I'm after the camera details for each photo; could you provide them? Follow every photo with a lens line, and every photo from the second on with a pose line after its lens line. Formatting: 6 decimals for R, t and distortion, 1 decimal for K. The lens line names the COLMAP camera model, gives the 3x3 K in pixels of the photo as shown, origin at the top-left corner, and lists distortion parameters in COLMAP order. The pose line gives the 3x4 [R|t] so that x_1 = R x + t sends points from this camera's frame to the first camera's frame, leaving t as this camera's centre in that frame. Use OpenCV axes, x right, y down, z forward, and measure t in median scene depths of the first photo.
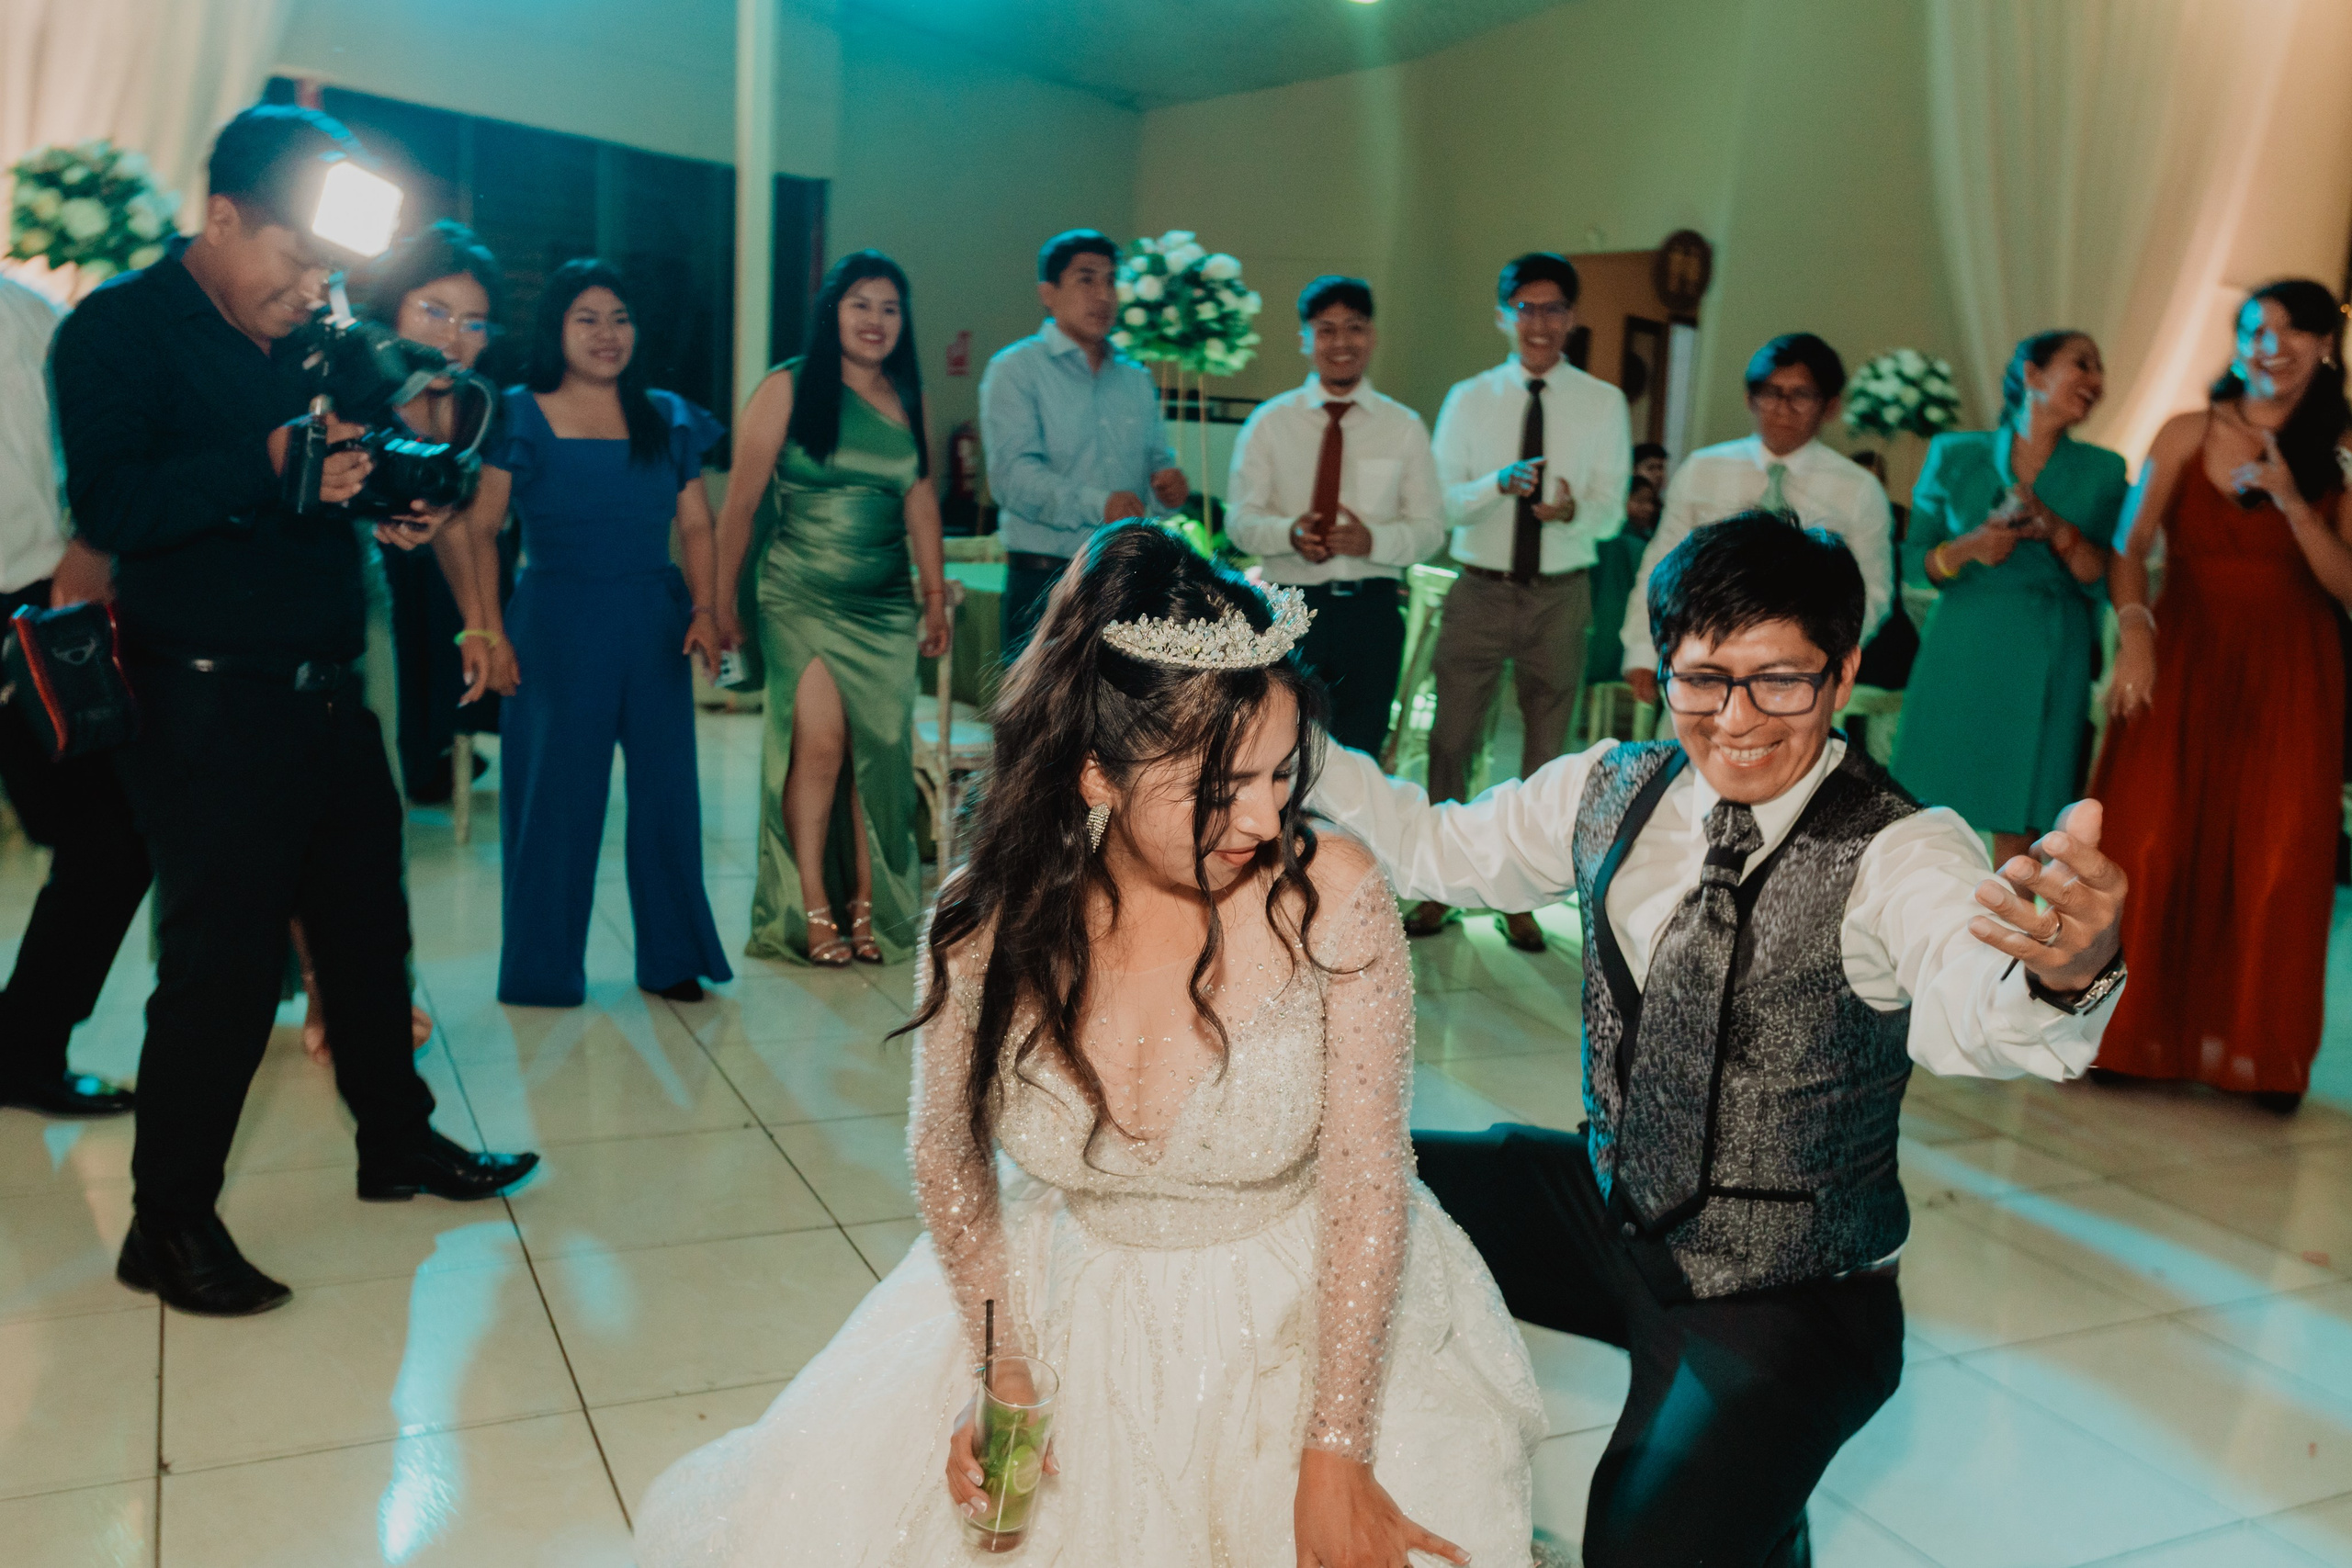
lens RADIAL K [[1951.4, 0, 1177.3], [0, 1951.4, 792.8], [0, 0, 1]] dist [0.018001, 0.016998]
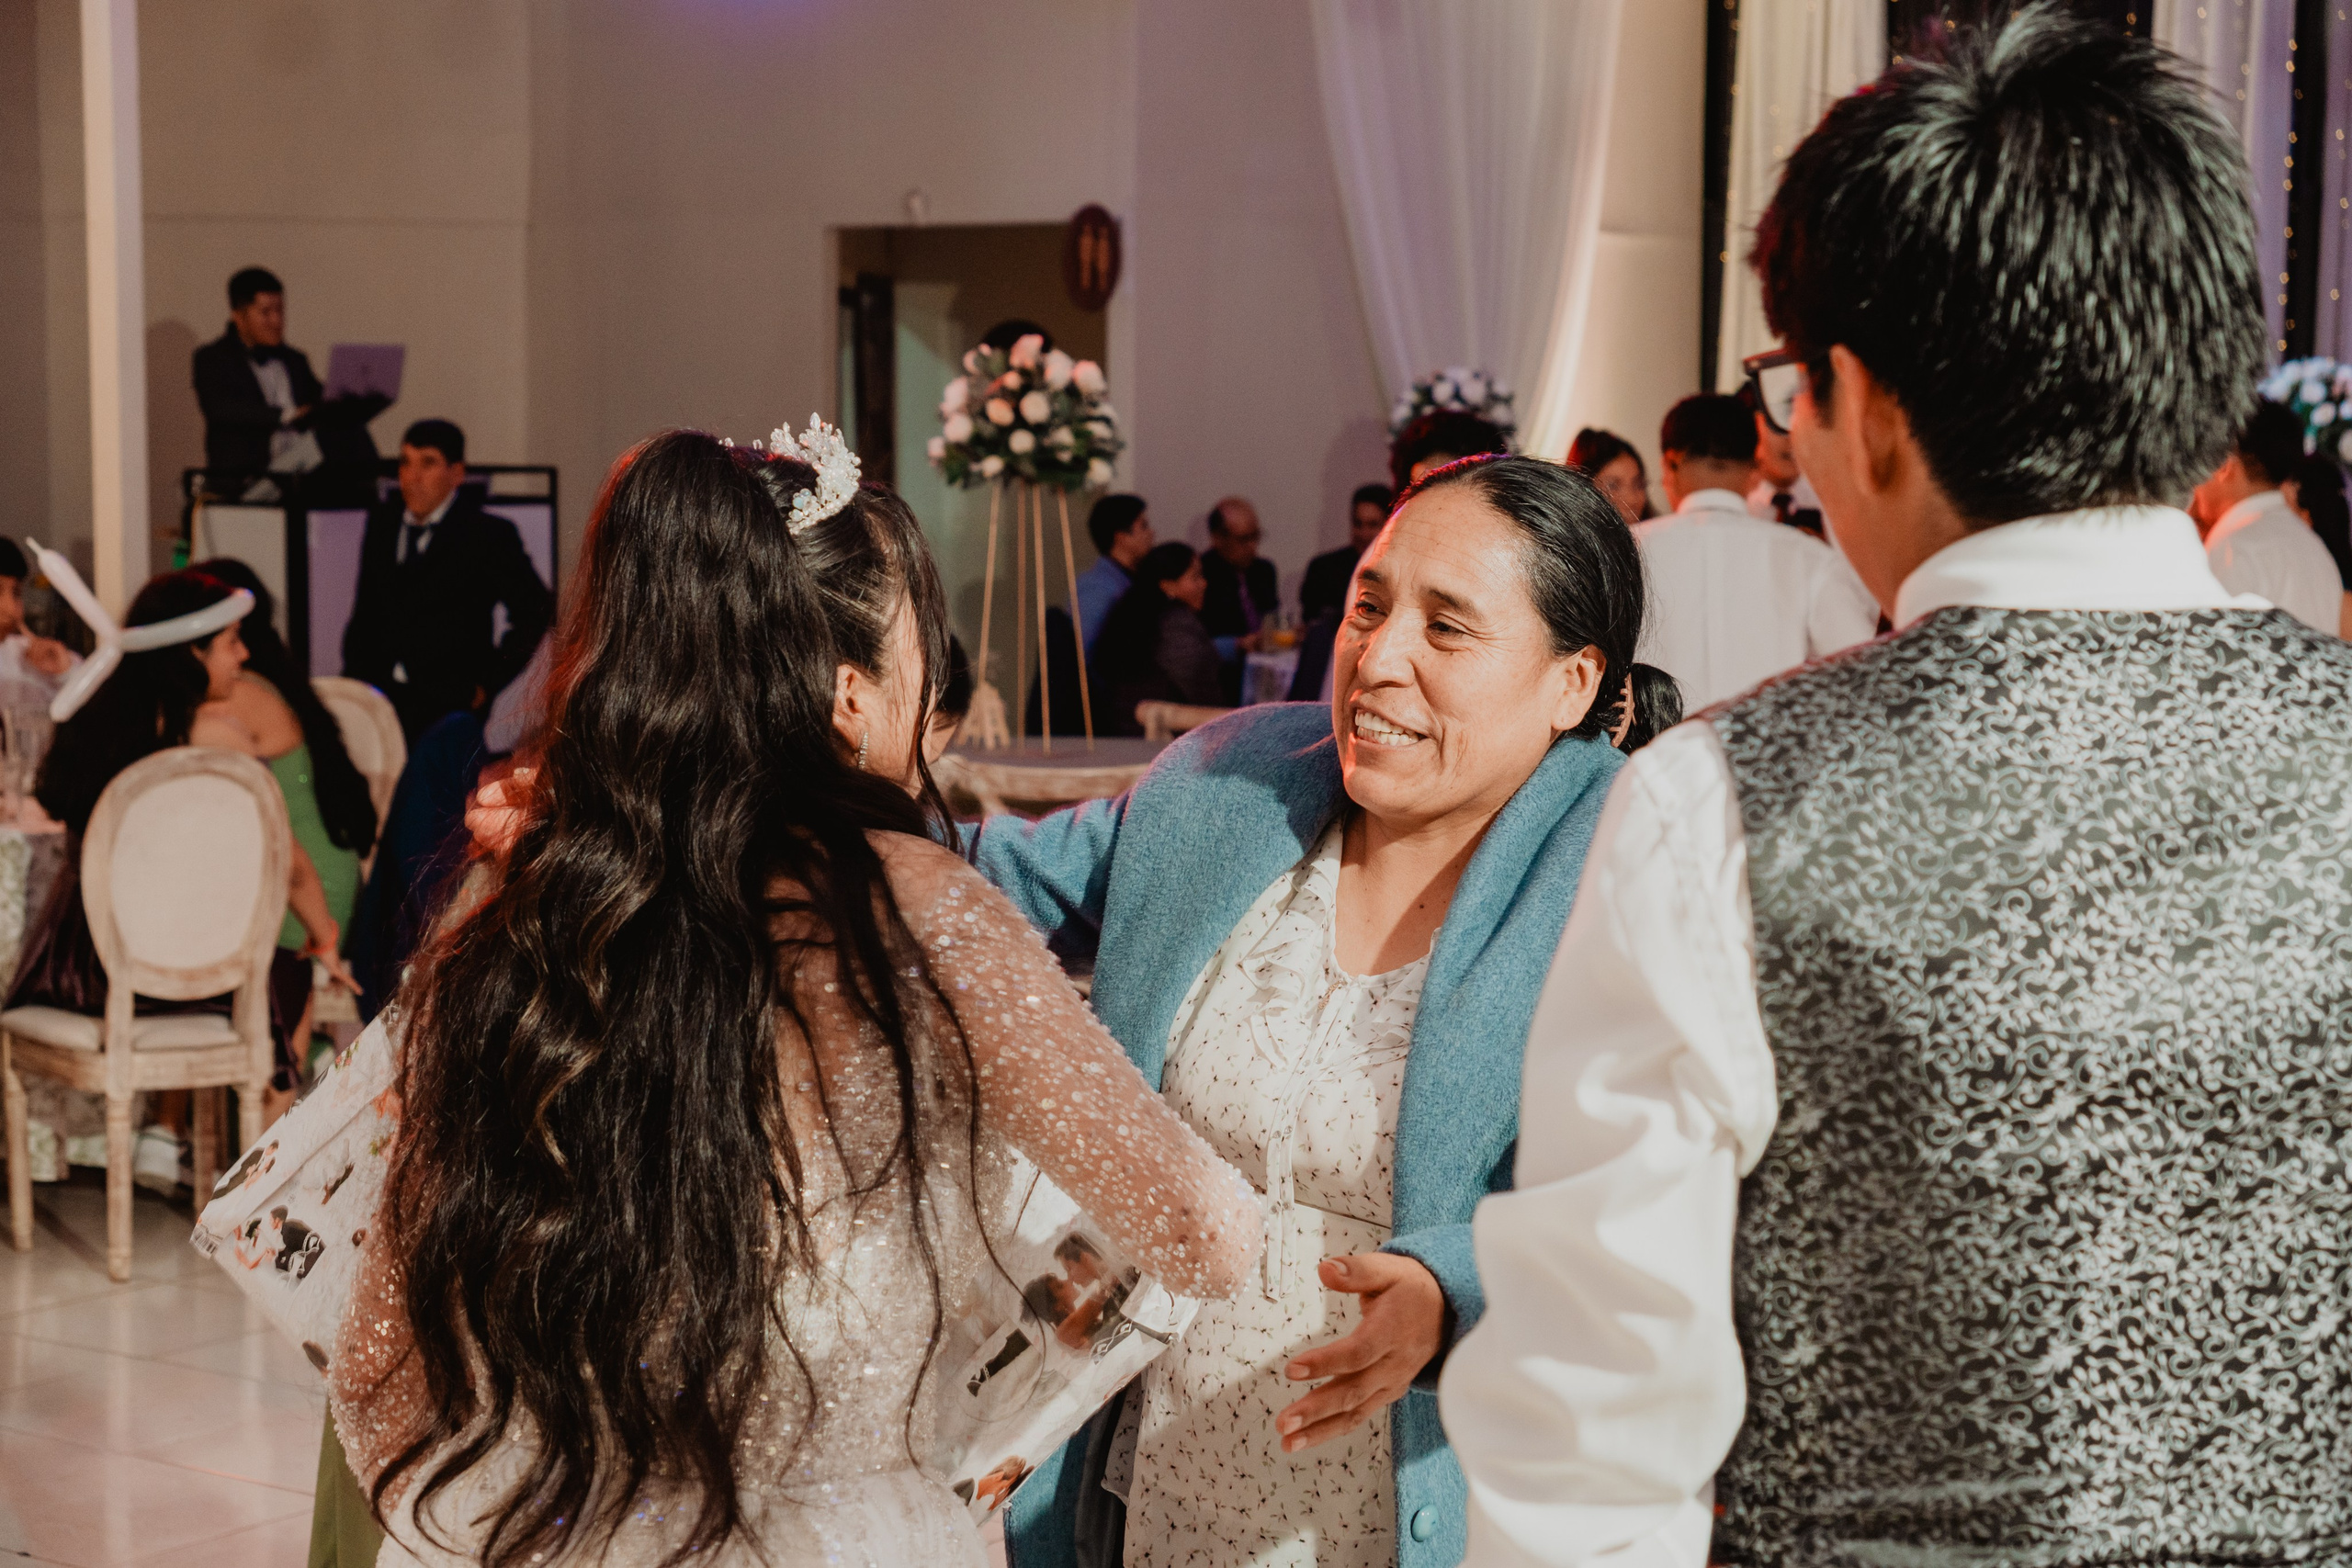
lens RADIAL K [[3975.0, 0, 1173.2], [0, 3975.0, 780.9], [0, 0, 1]] dist [0.048741, -0.018043]
pose [[0.865438, -0.105056, 0.489878, -0.810702], [0.140502, 0.989425, -0.036030, -0.024368], [-0.480912, 0.100011, 0.871046, -0.517351]]
